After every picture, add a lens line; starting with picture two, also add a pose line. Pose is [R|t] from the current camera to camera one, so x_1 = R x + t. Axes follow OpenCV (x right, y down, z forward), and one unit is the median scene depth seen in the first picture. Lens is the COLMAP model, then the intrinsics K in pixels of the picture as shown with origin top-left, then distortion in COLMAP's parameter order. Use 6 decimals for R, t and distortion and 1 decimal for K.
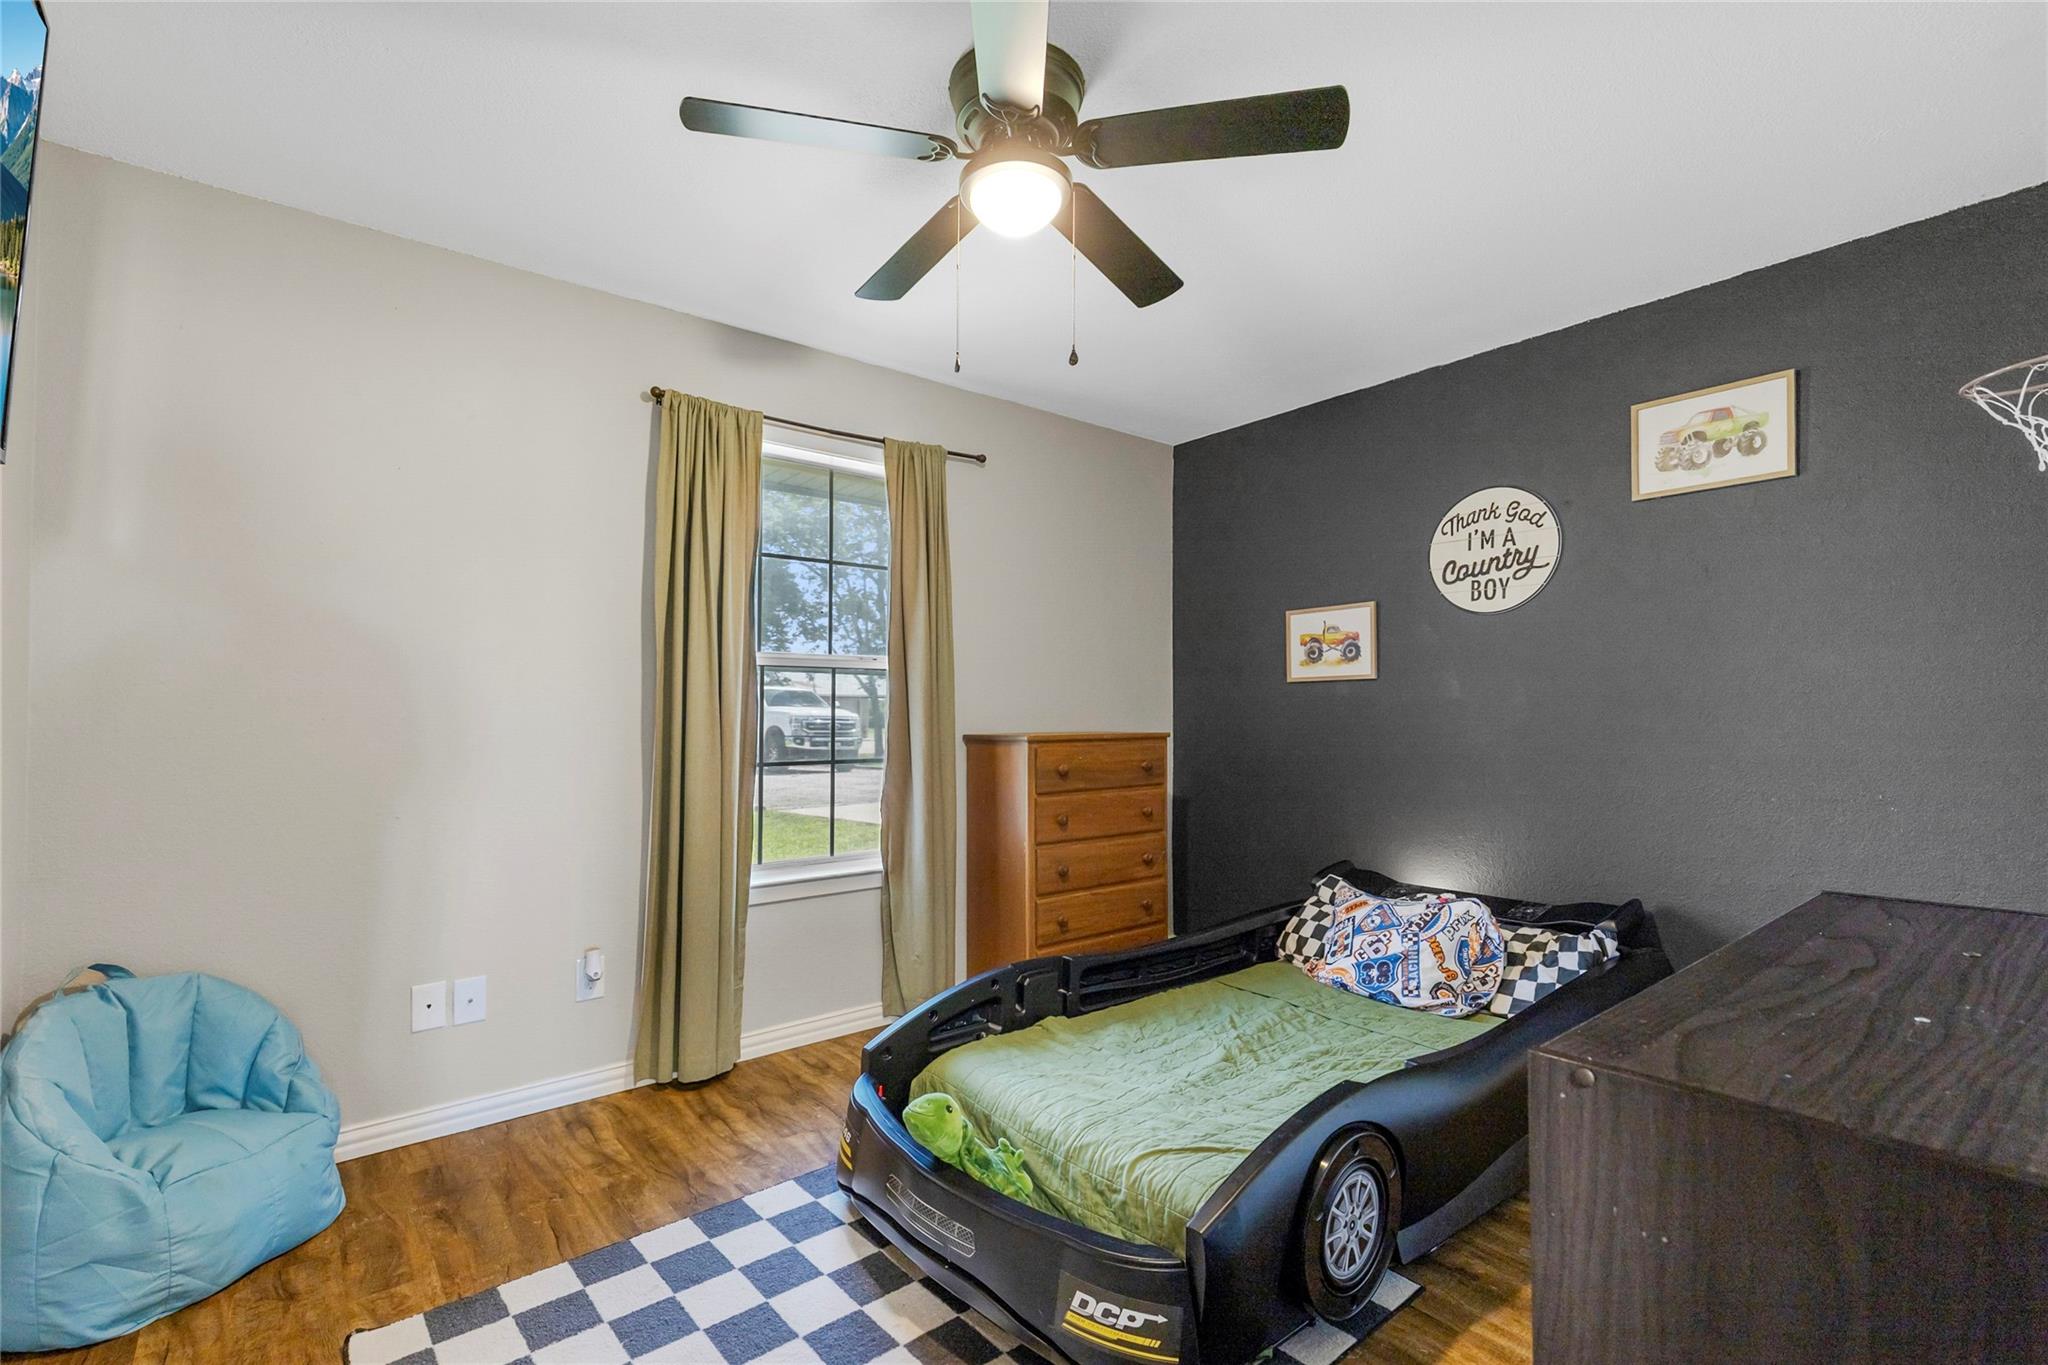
lens RADIAL K [[918.5, 0, 1023.3], [0, 918.5, 687.5], [0, 0, 1]] dist [0.001510, 0.000102]
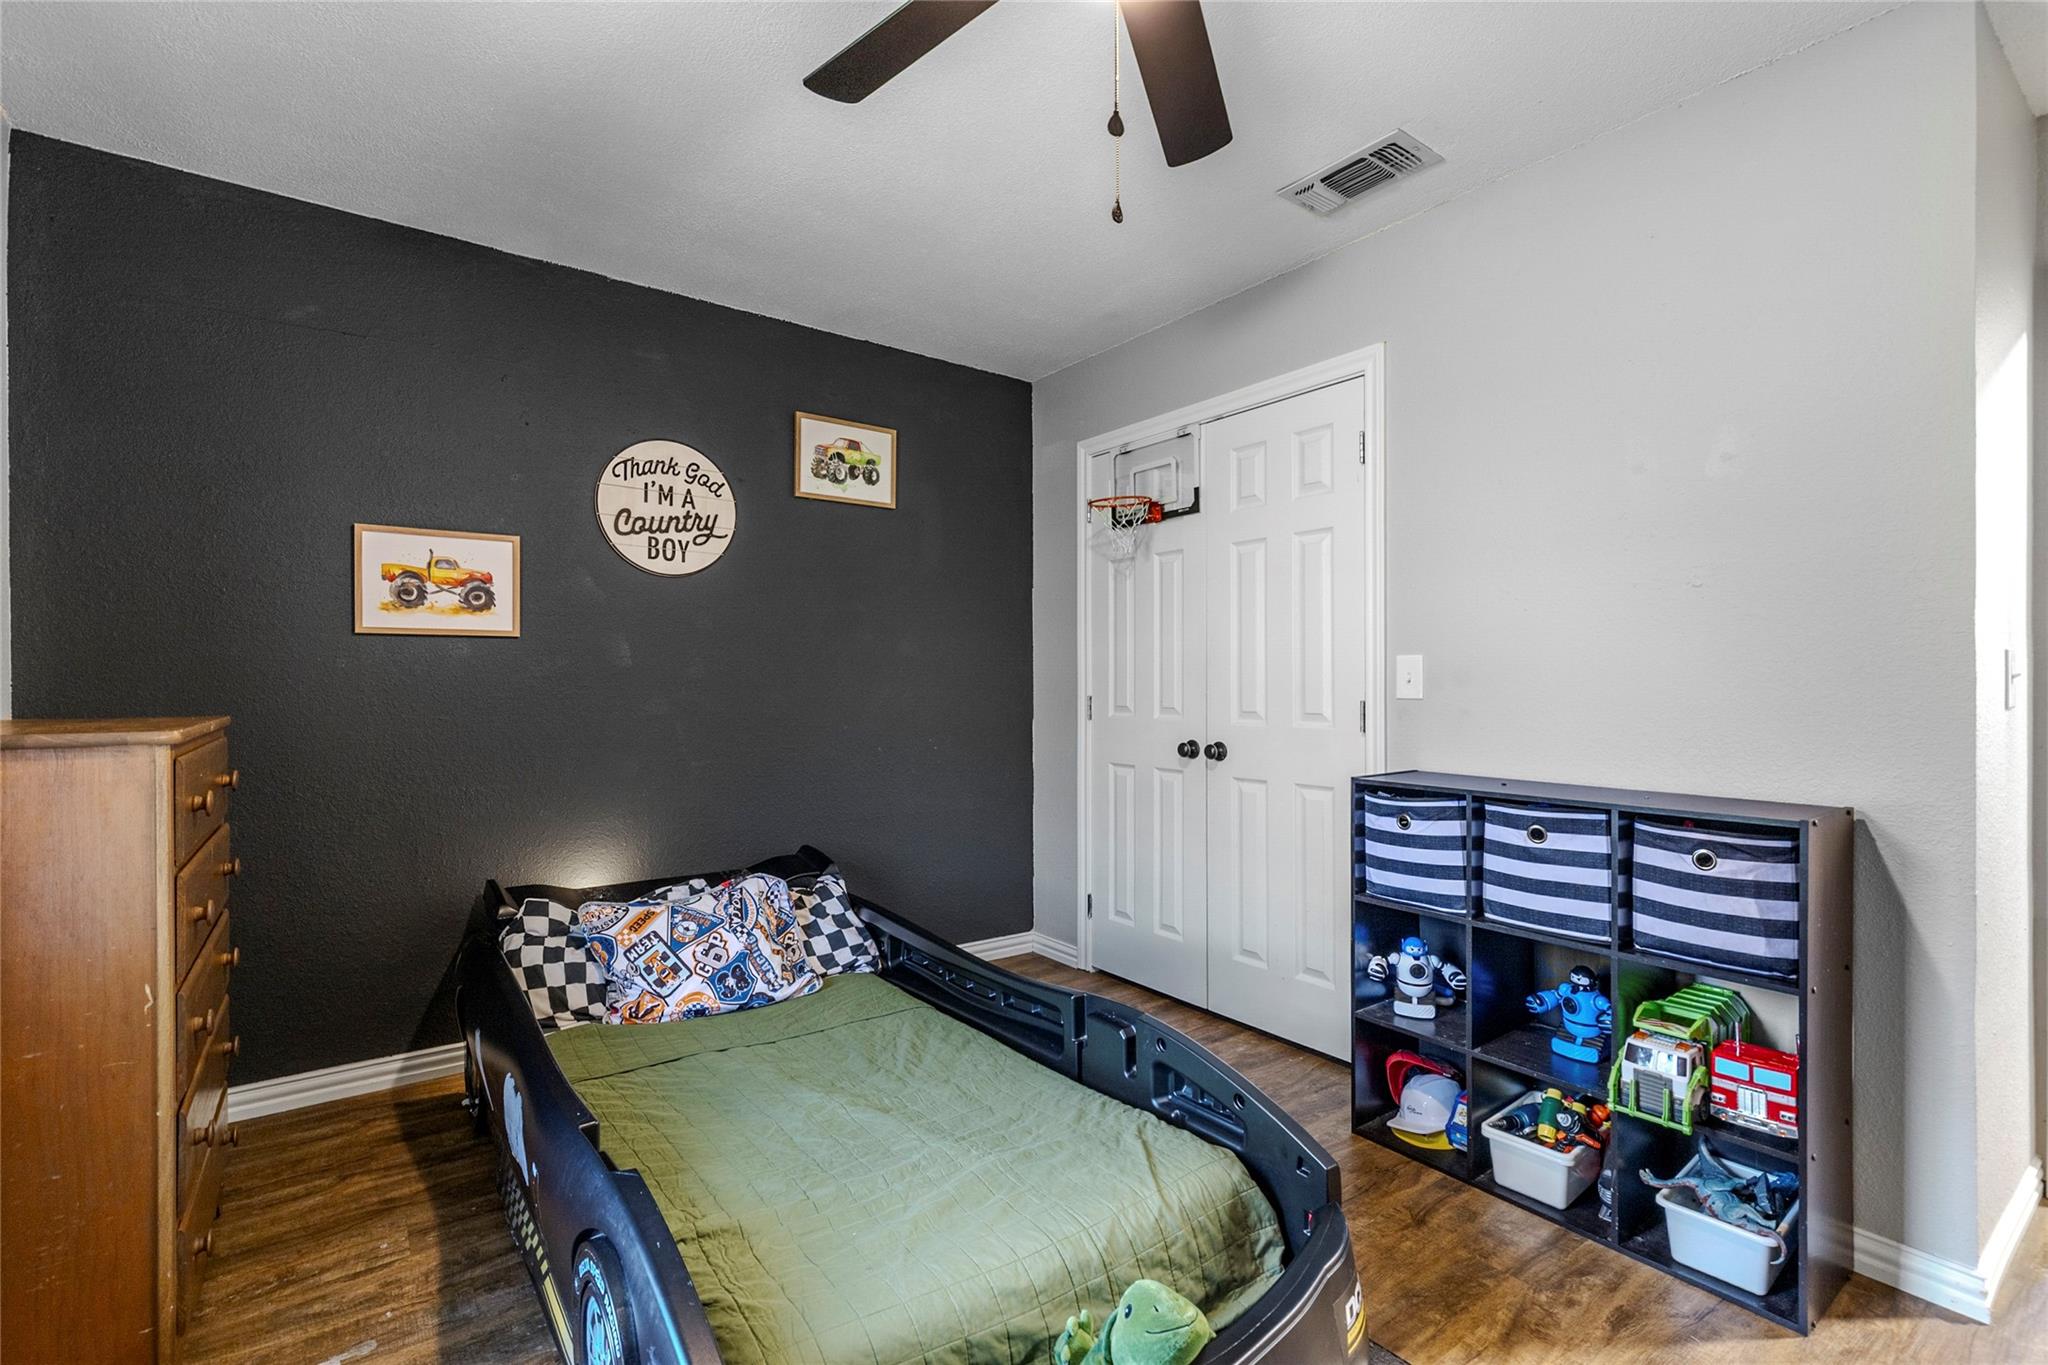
lens RADIAL K [[918.5, 0, 1023.2], [0, 918.5, 685.8], [0, 0, 1]] dist [0.001510, 0.000102]
pose [[0.047290, 0.005701, 0.998865, -0.404752], [-0.030287, 0.999532, -0.004271, 0.023941], [-0.998422, -0.030051, 0.047441, 0.596369]]
